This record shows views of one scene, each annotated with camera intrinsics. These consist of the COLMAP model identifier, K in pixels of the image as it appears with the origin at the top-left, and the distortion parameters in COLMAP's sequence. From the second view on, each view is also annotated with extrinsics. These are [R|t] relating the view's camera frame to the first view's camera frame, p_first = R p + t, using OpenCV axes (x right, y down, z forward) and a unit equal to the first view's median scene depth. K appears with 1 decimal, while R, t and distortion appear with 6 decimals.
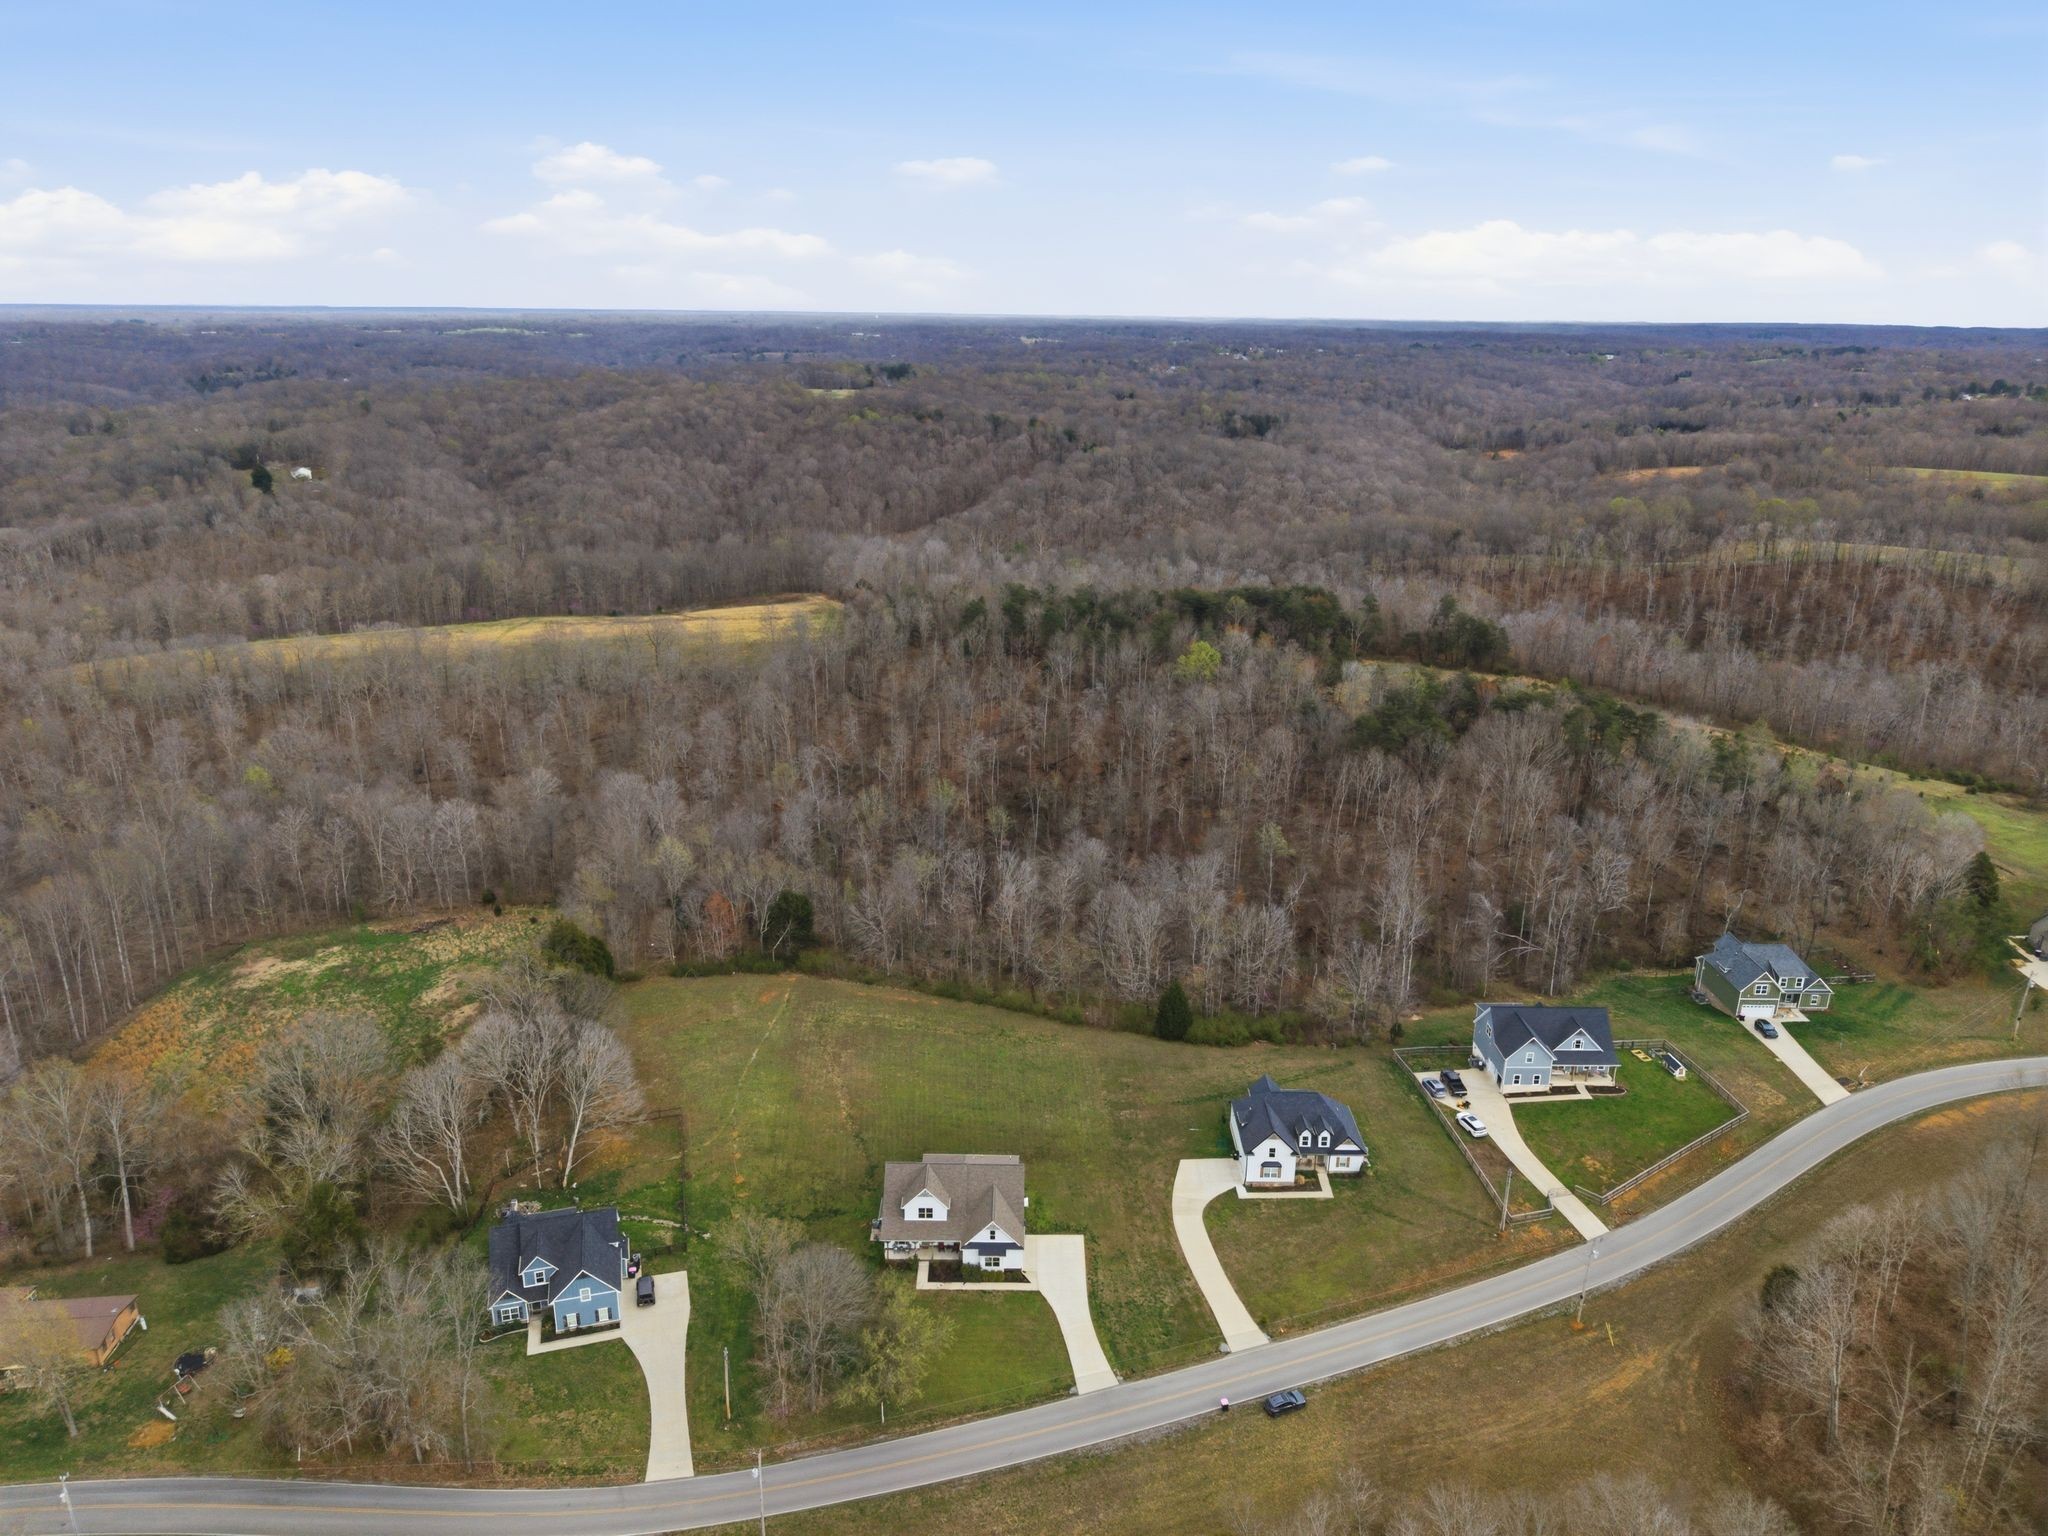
lens RADIAL K [[1368.0, 0, 1022.3], [0, 1368.0, 779.1], [0, 0, 1]] dist [0.020593, -0.018321]
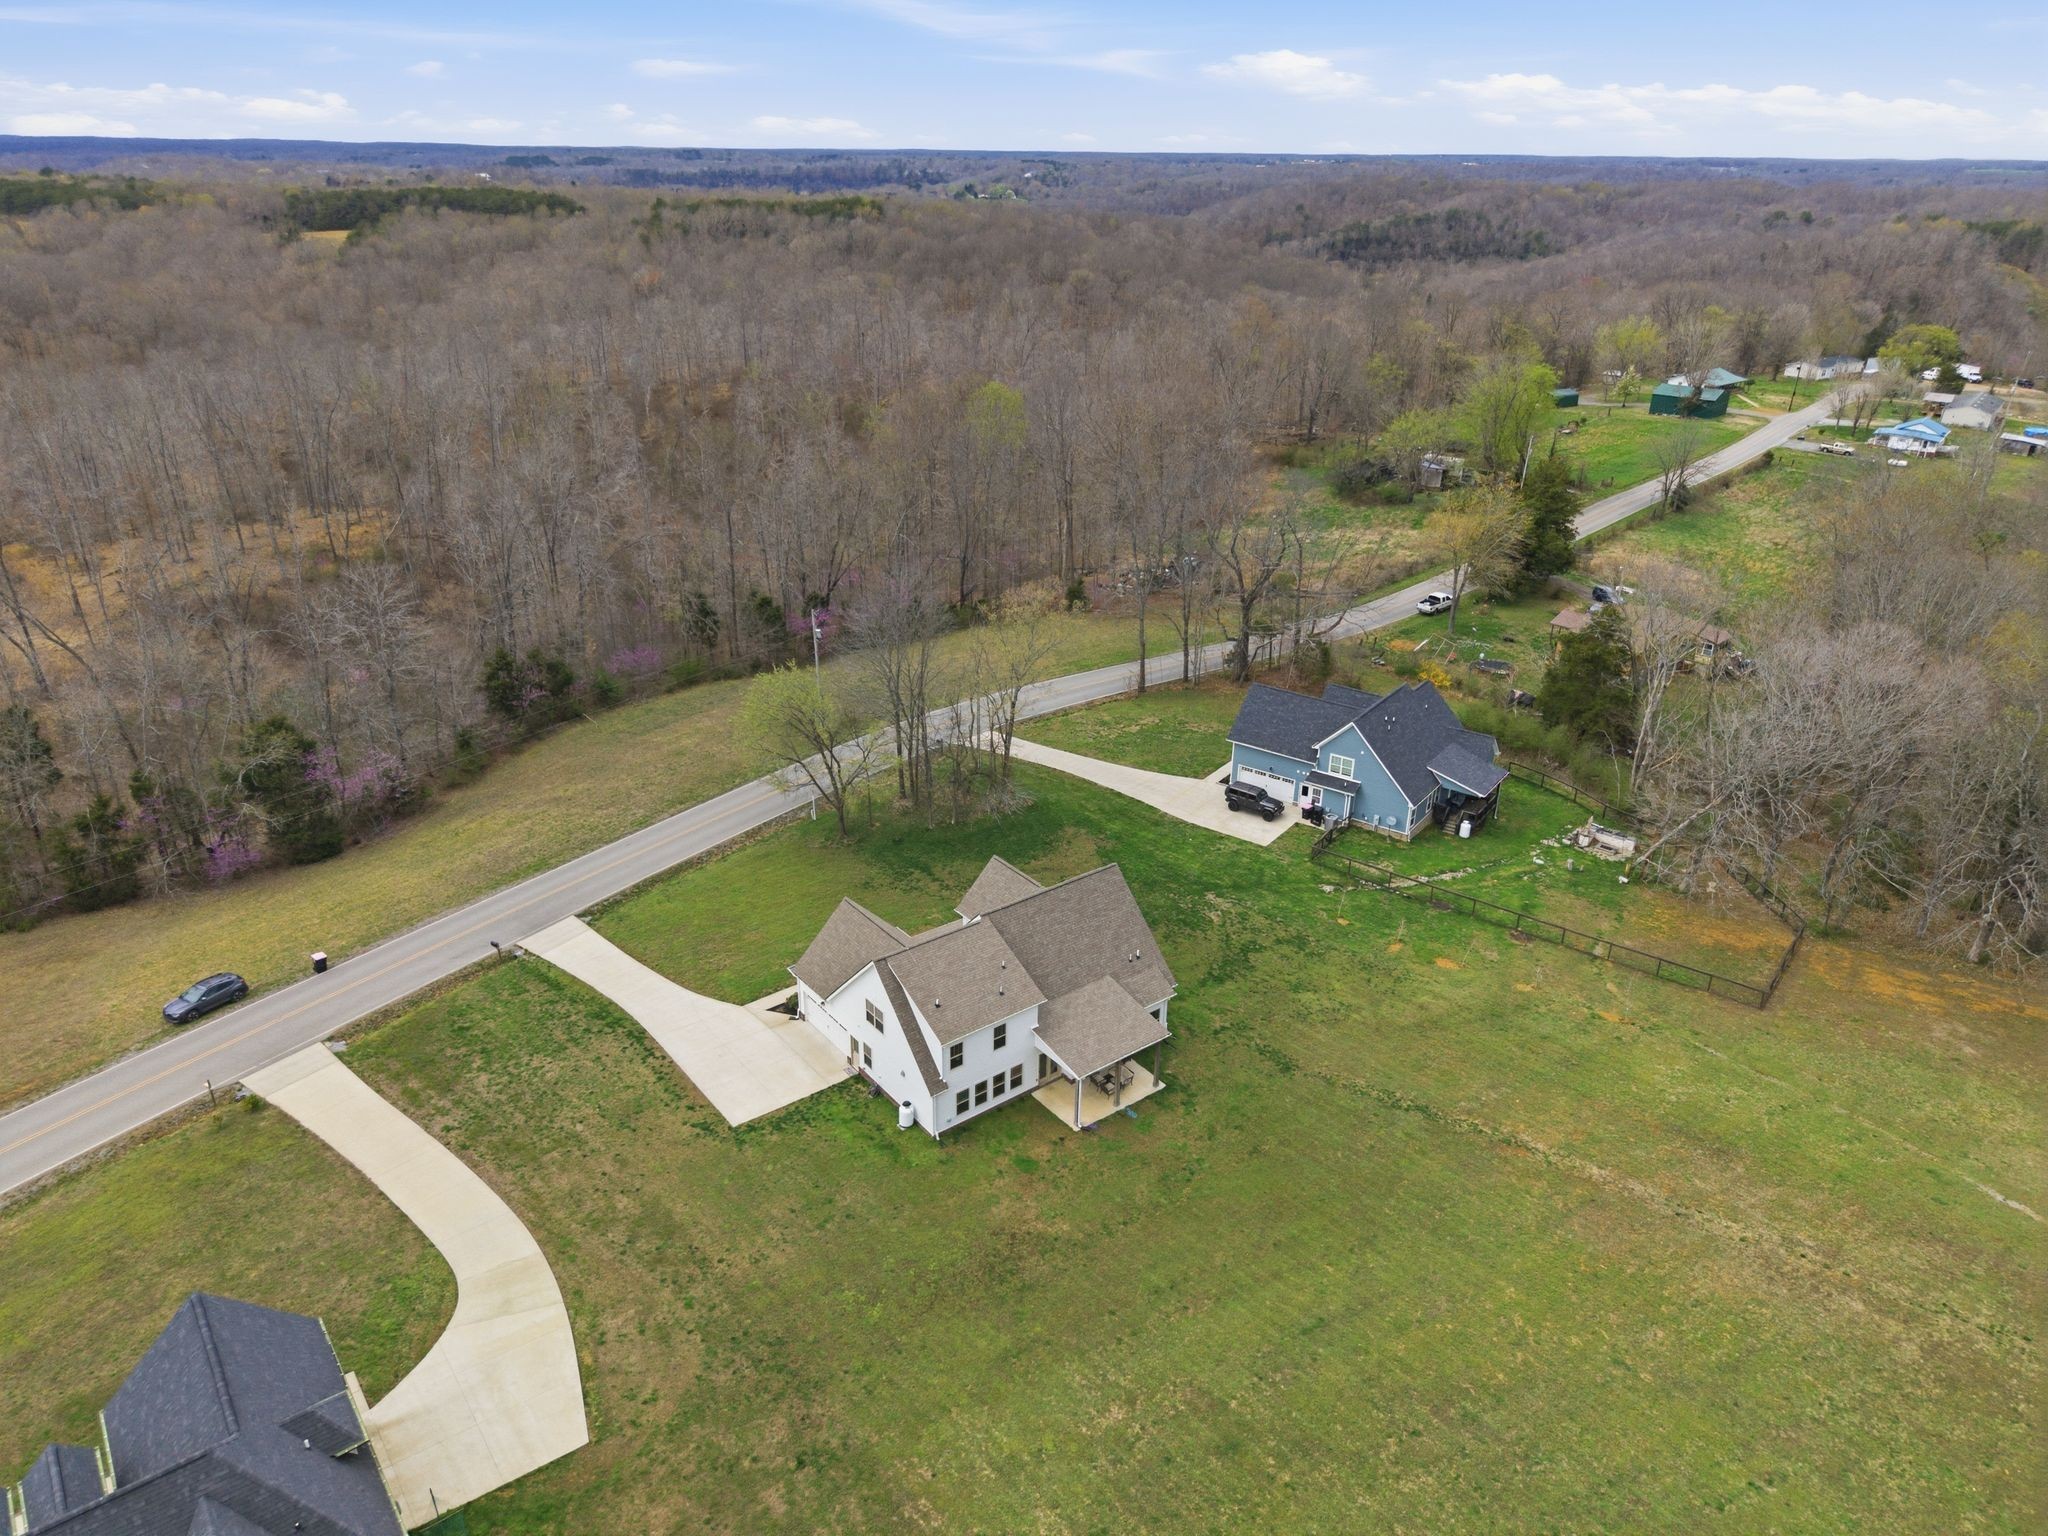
lens RADIAL K [[1368.0, 0, 1032.8], [0, 1368.0, 750.8], [0, 0, 1]] dist [0.020593, -0.018321]
pose [[-0.786795, 0.224474, -0.574948, 0.169877], [-0.217367, 0.771068, 0.598503, -0.029503], [0.577672, 0.595873, -0.557879, 1.091165]]
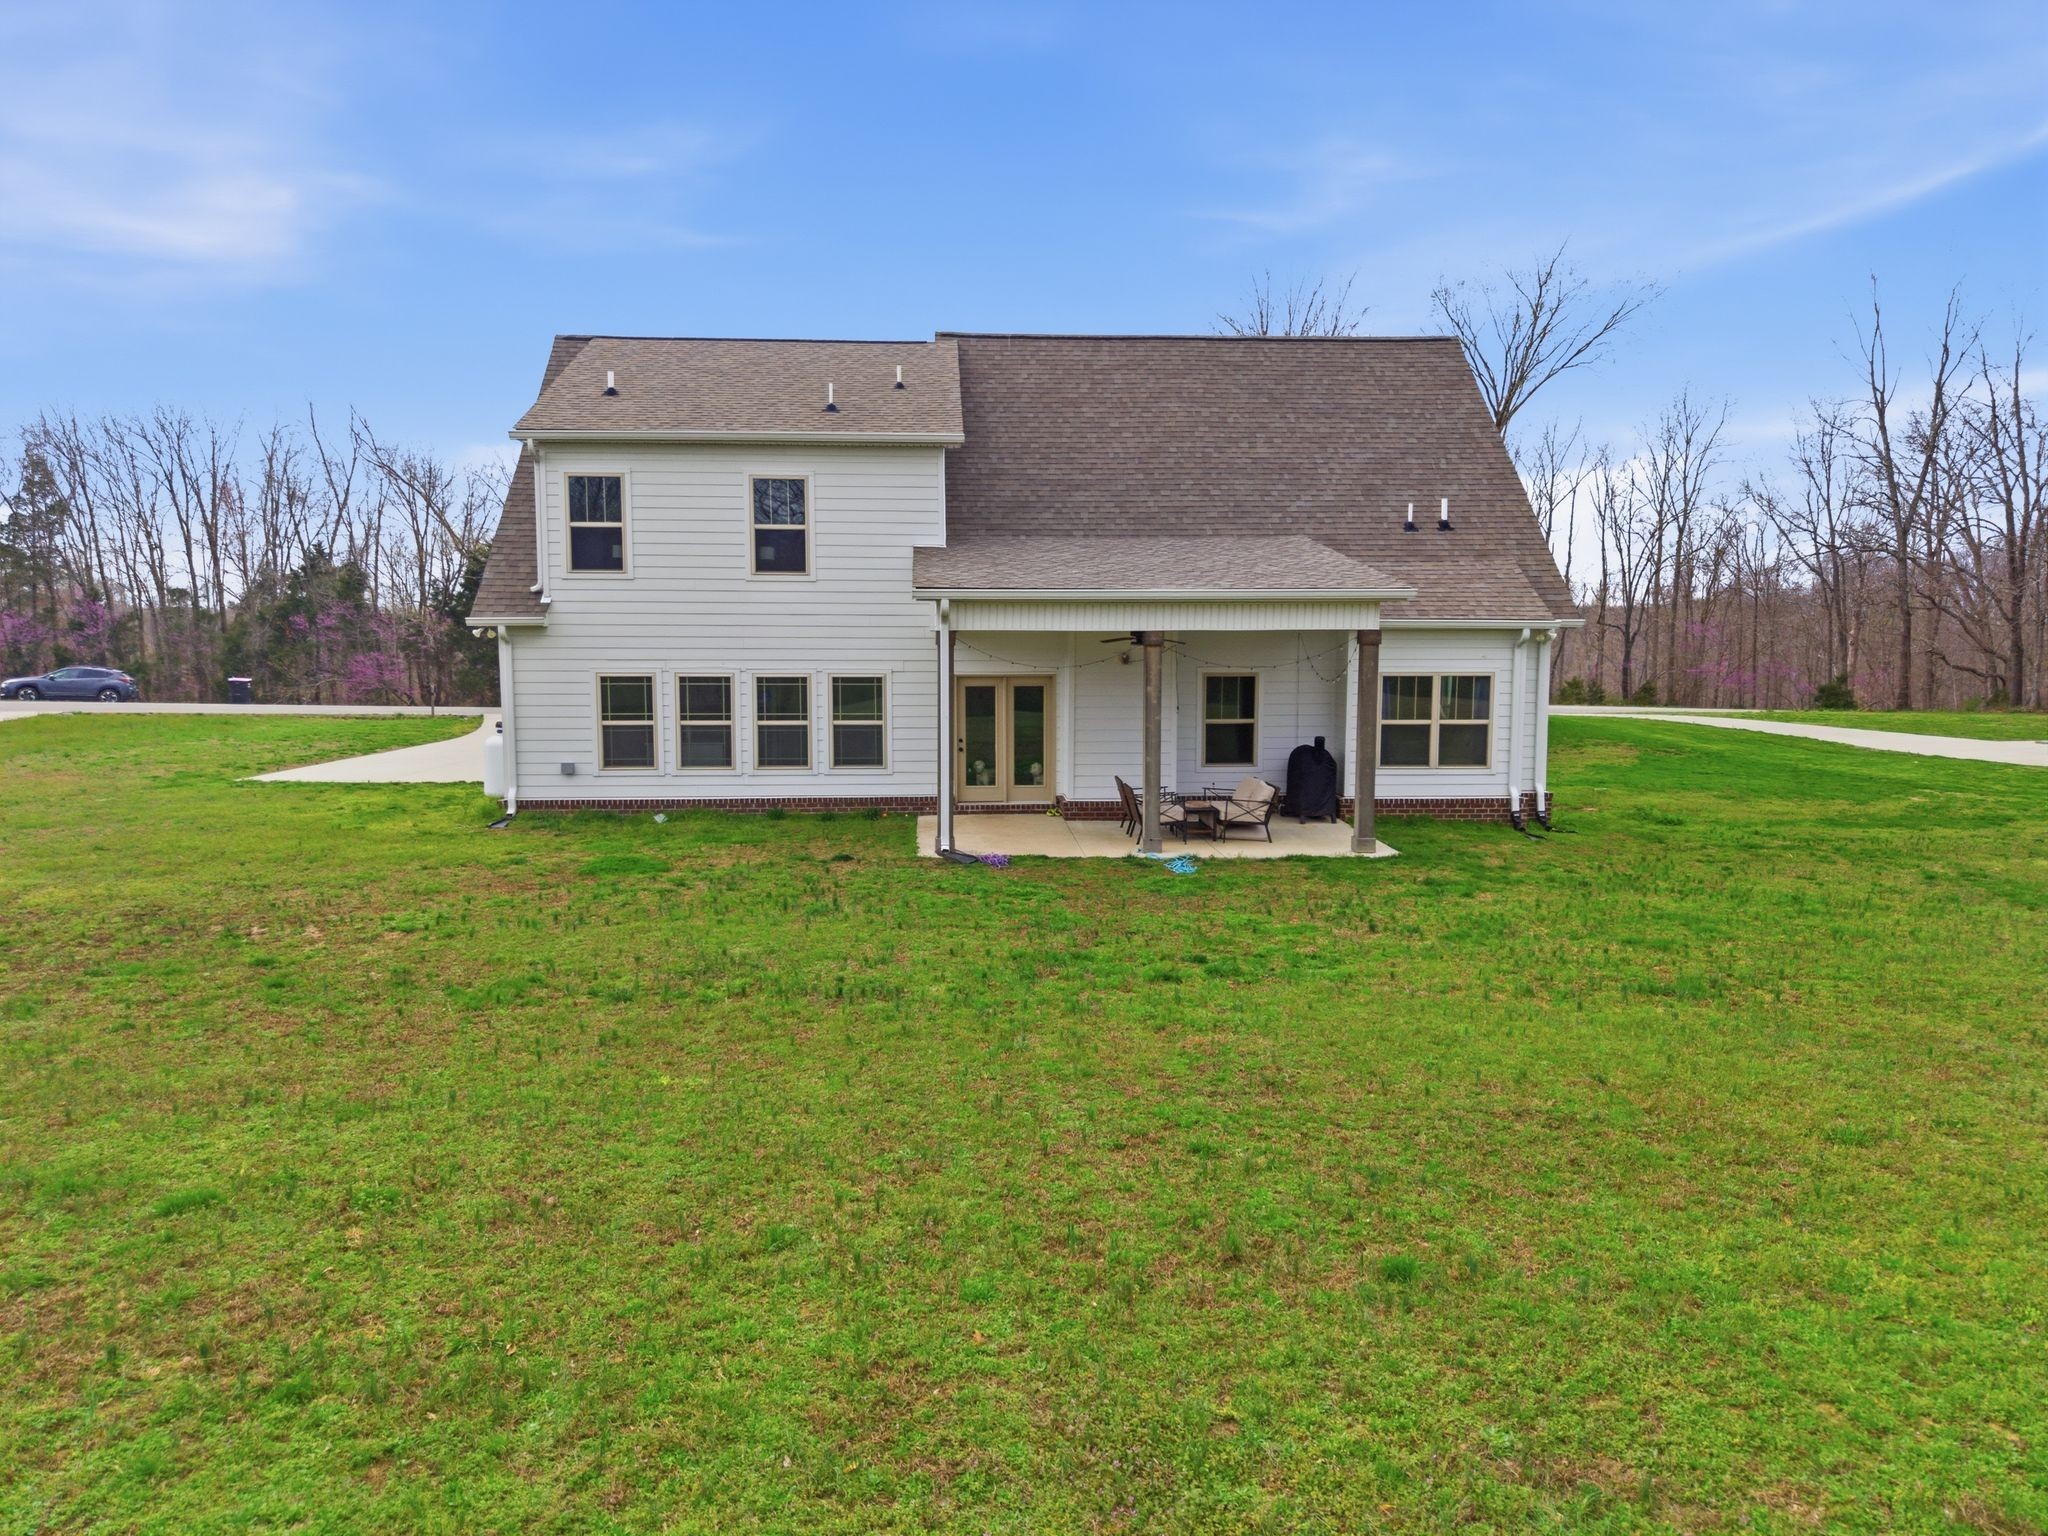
lens RADIAL K [[1368.0, 0, 1024.0], [0, 1368.0, 776.4], [0, 0, 1]] dist [0.020593, -0.018321]
pose [[-0.998182, -0.002350, -0.060220, -0.035877], [-0.027317, 0.908337, 0.417345, 0.231939], [0.053719, 0.418232, -0.906751, 1.031183]]
